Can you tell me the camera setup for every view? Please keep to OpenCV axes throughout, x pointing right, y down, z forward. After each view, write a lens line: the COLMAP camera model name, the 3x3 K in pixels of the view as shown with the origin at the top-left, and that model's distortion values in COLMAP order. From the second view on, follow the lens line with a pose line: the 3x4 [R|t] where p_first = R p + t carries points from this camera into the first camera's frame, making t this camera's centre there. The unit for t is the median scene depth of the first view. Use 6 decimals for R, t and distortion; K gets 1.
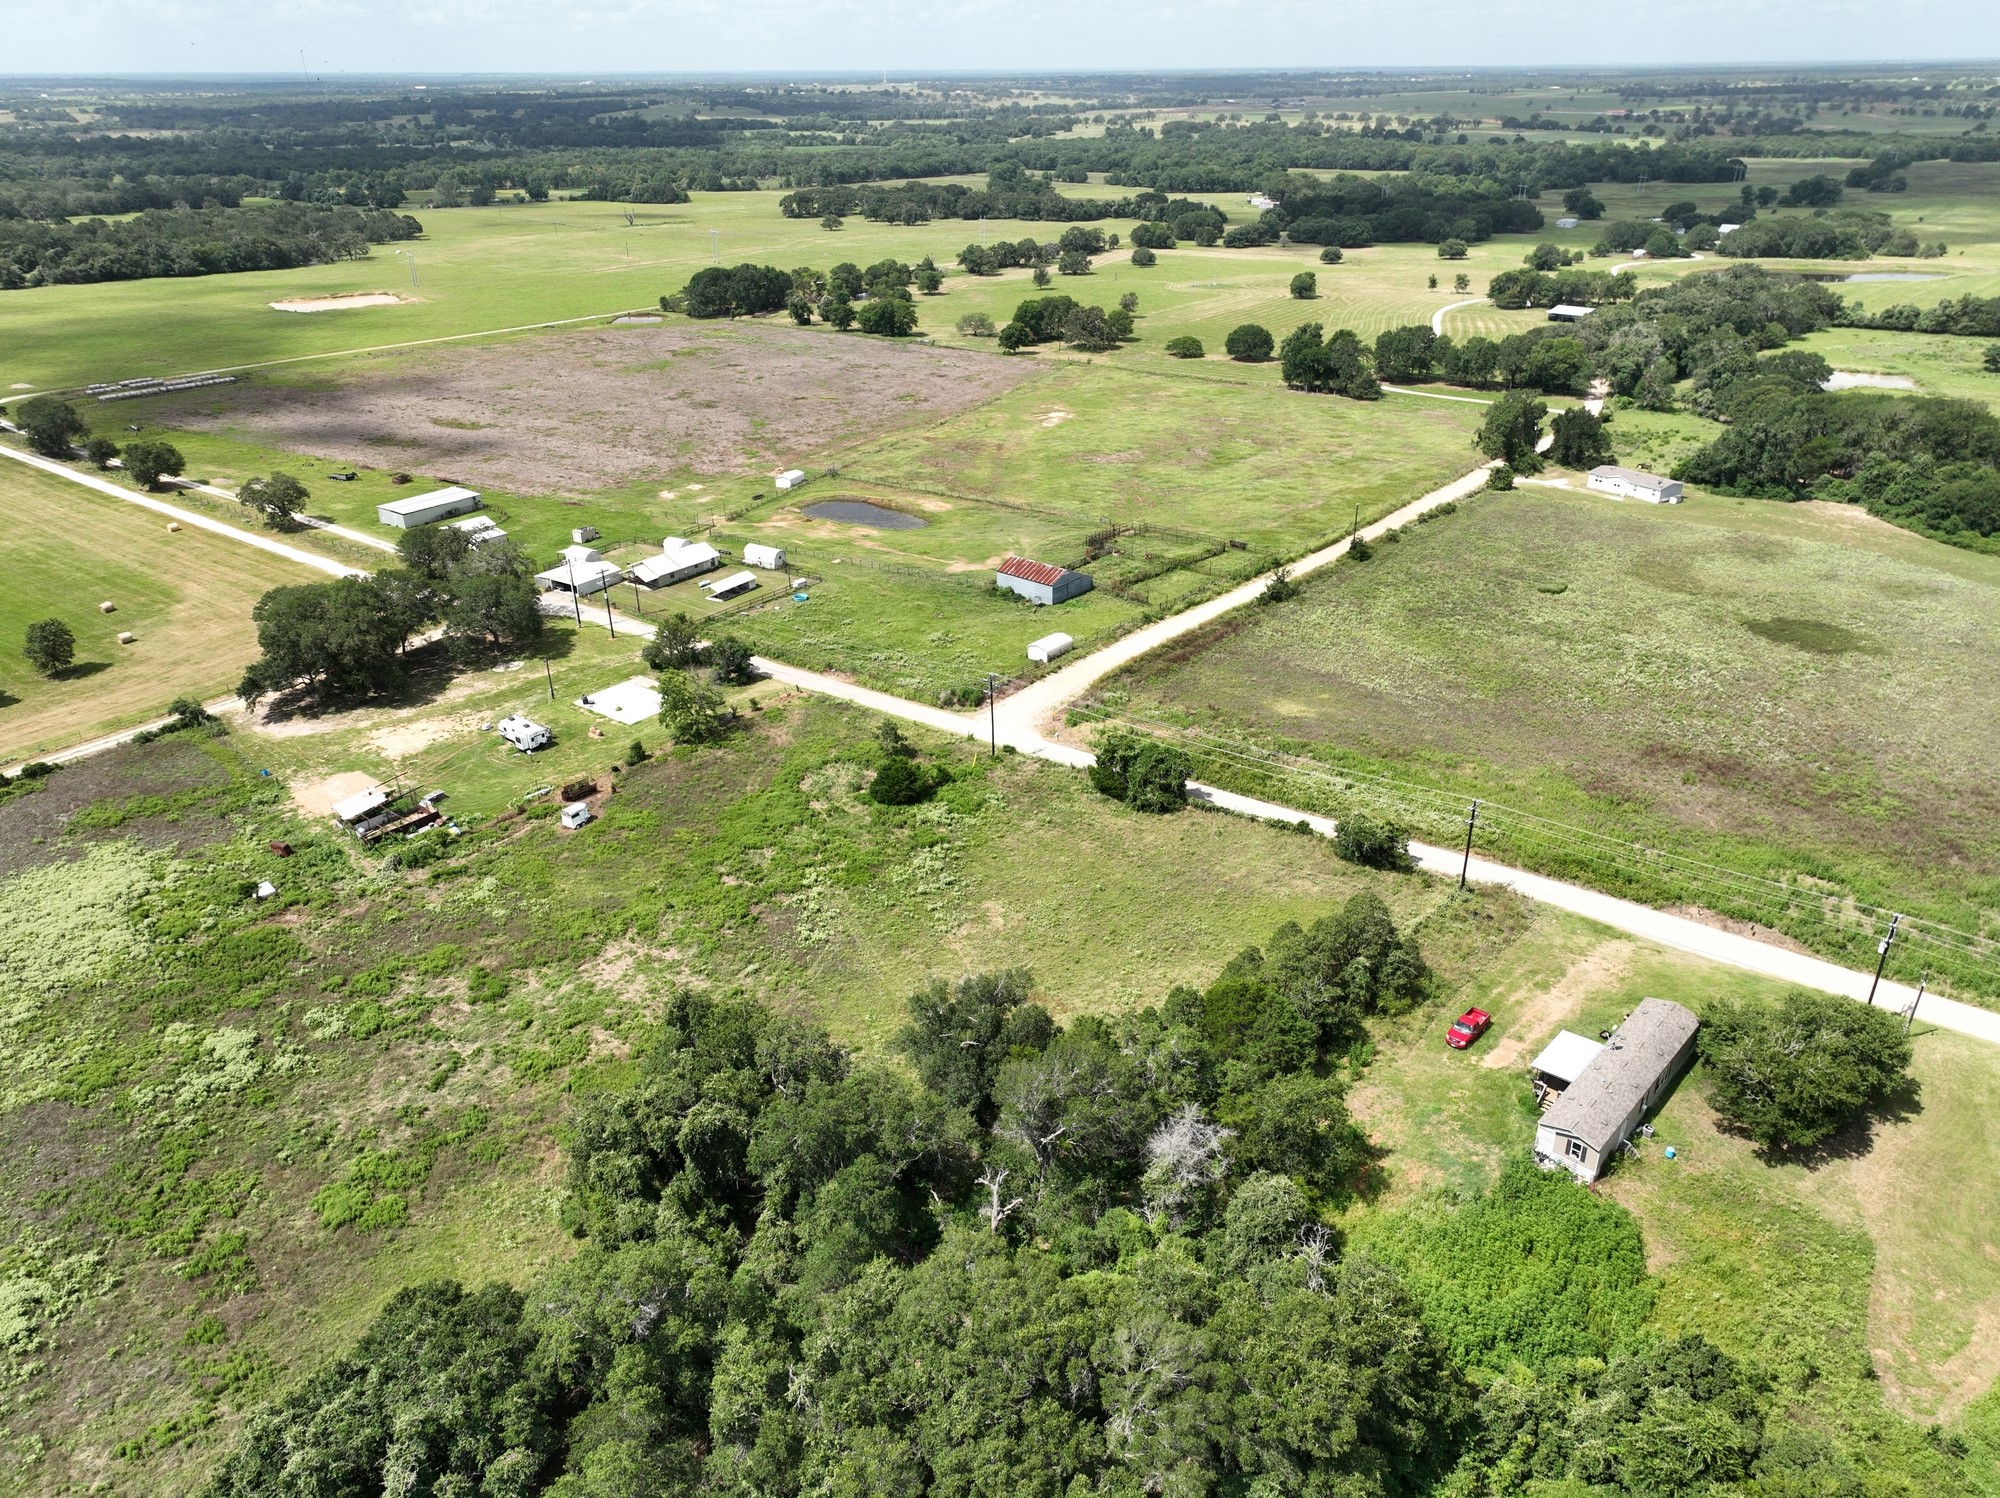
lens RADIAL K [[1406.9, 0, 1004.2], [0, 1406.9, 750.5], [0, 0, 1]] dist [-0.001963, 0.019303]
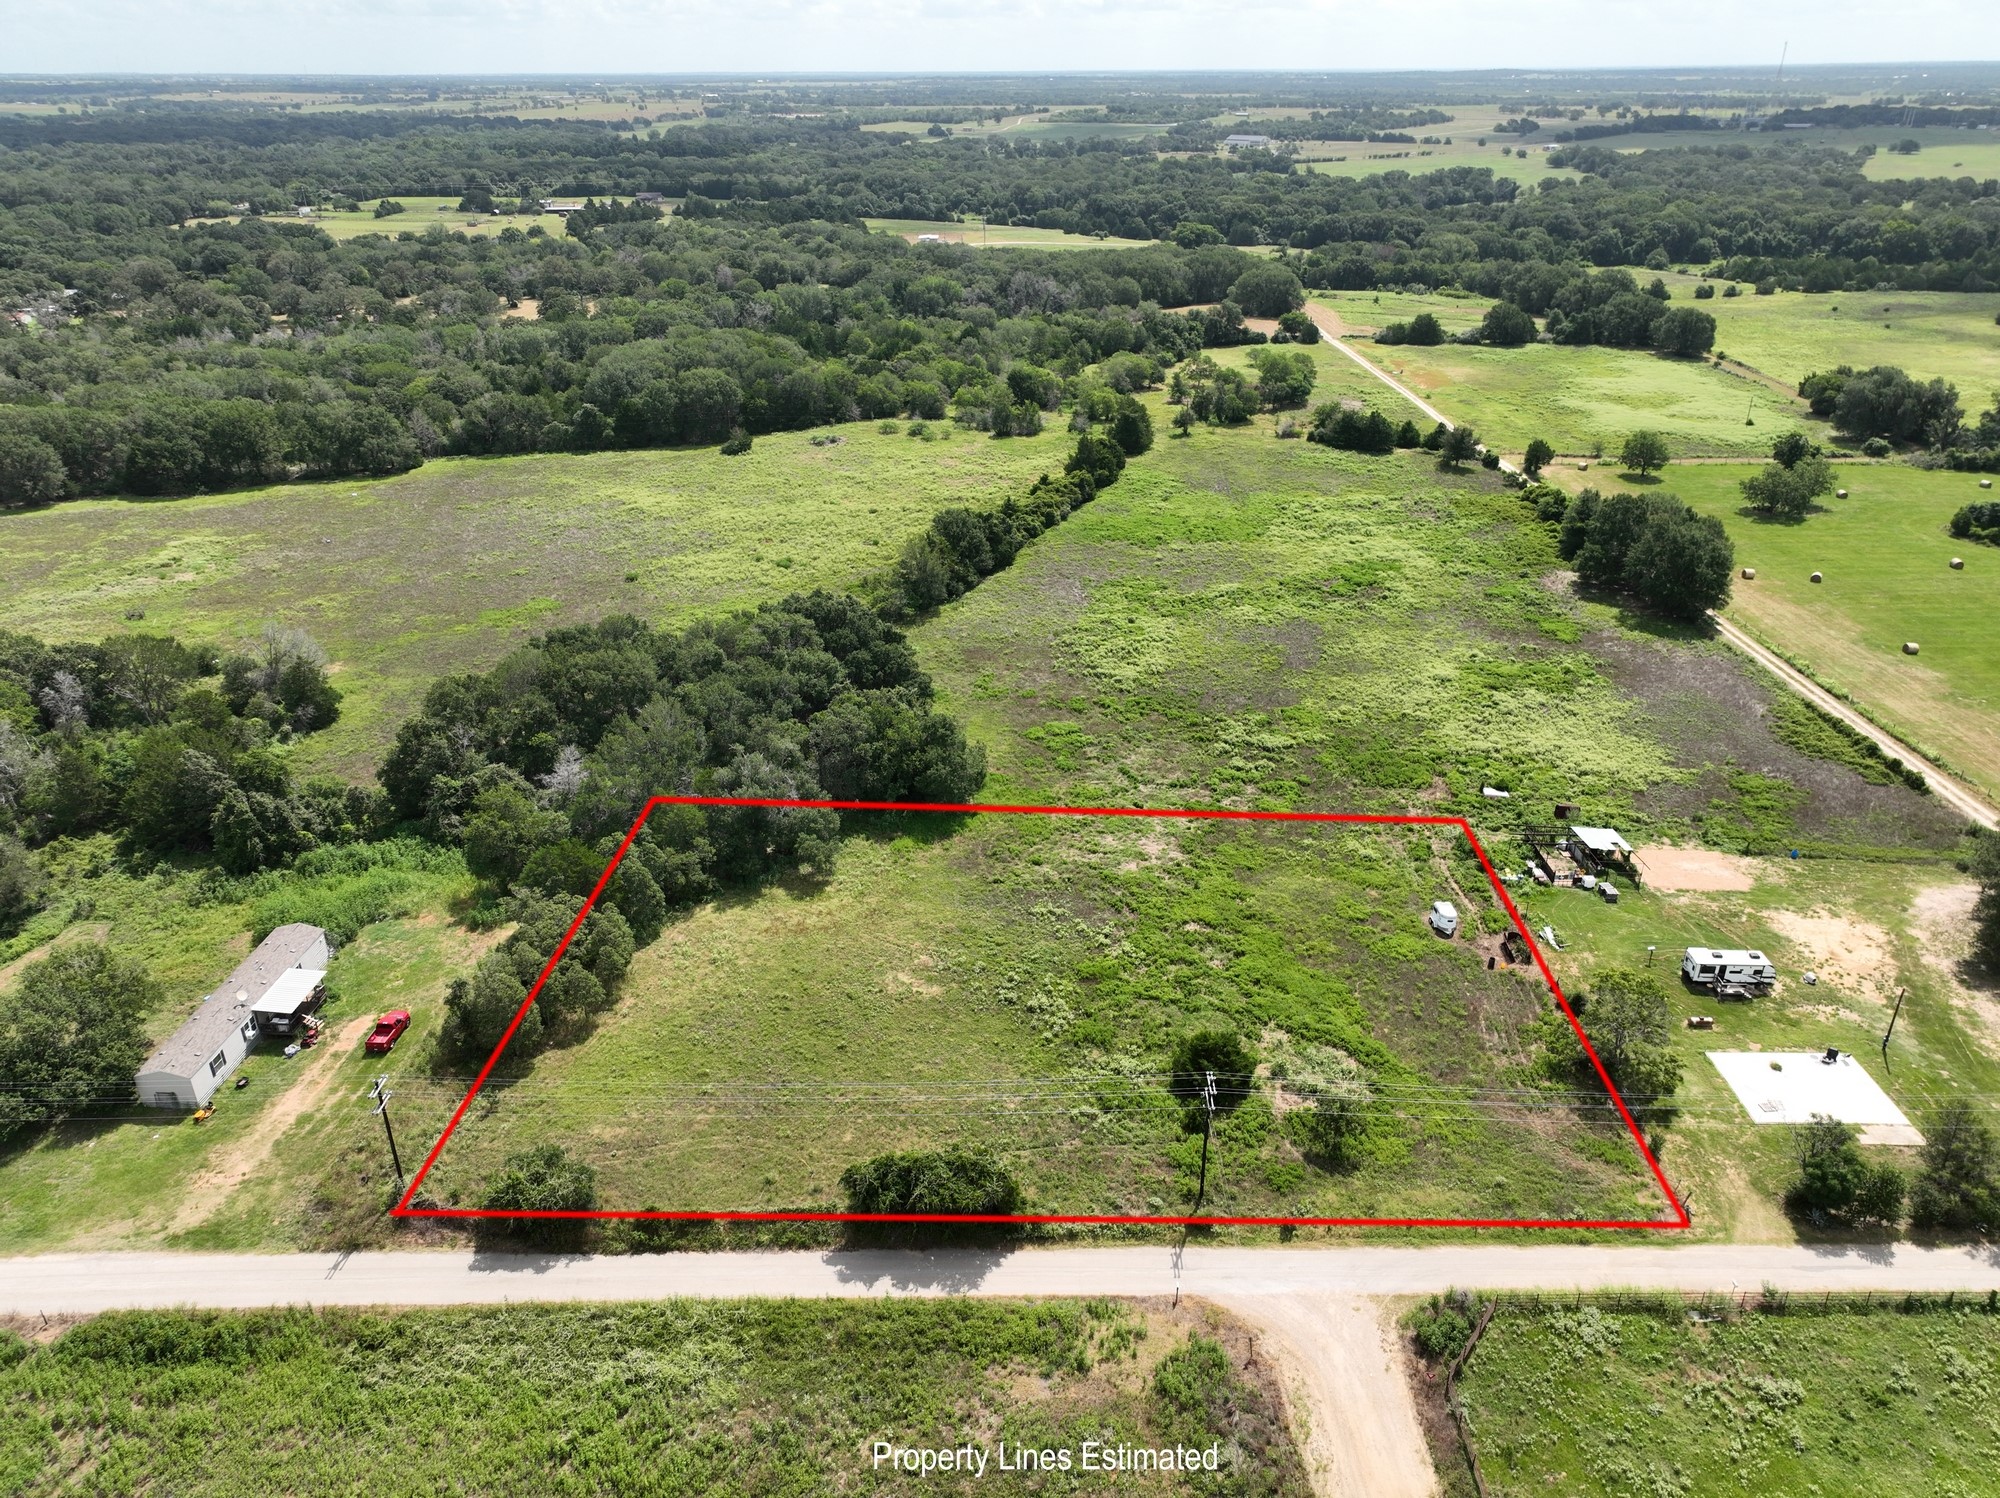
lens RADIAL K [[1406.9, 0, 1004.2], [0, 1406.9, 750.5], [0, 0, 1]] dist [-0.001963, 0.019303]
pose [[-0.774540, 0.287452, -0.563435, 0.273596], [-0.266424, 0.659636, 0.702779, -0.416889], [0.573677, 0.694443, -0.434331, 0.852038]]
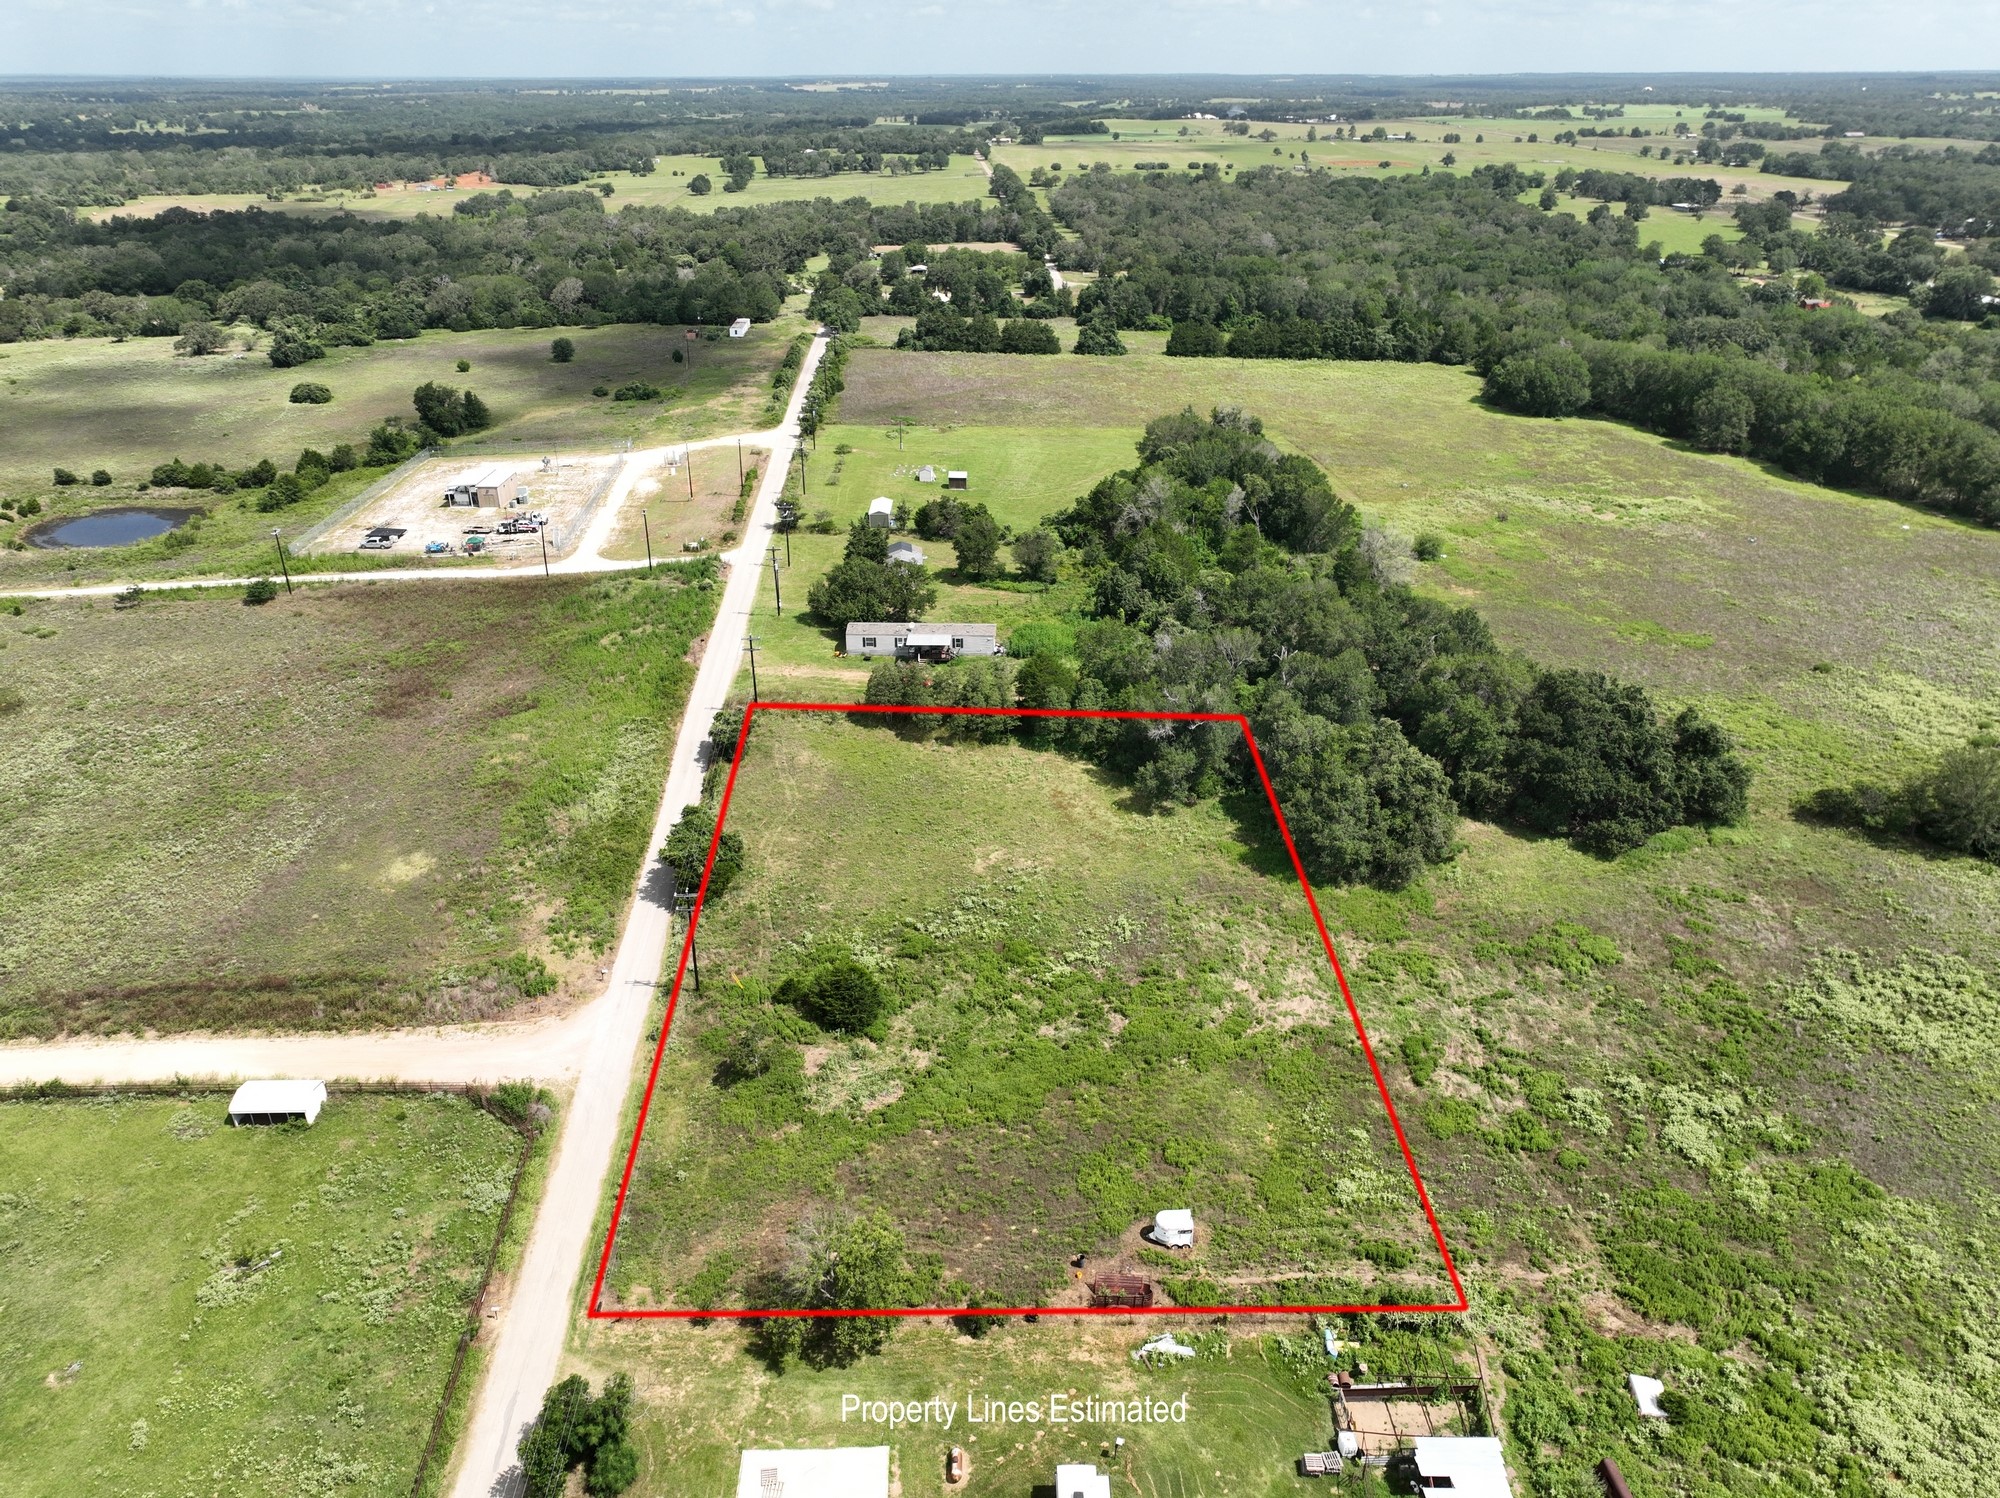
lens RADIAL K [[1406.9, 0, 1004.2], [0, 1406.9, 750.5], [0, 0, 1]] dist [-0.001963, 0.019303]
pose [[-0.658229, -0.319914, 0.681461, -0.461357], [0.334828, 0.686343, 0.645619, -0.404604], [-0.674258, 0.653137, -0.344655, 0.838407]]
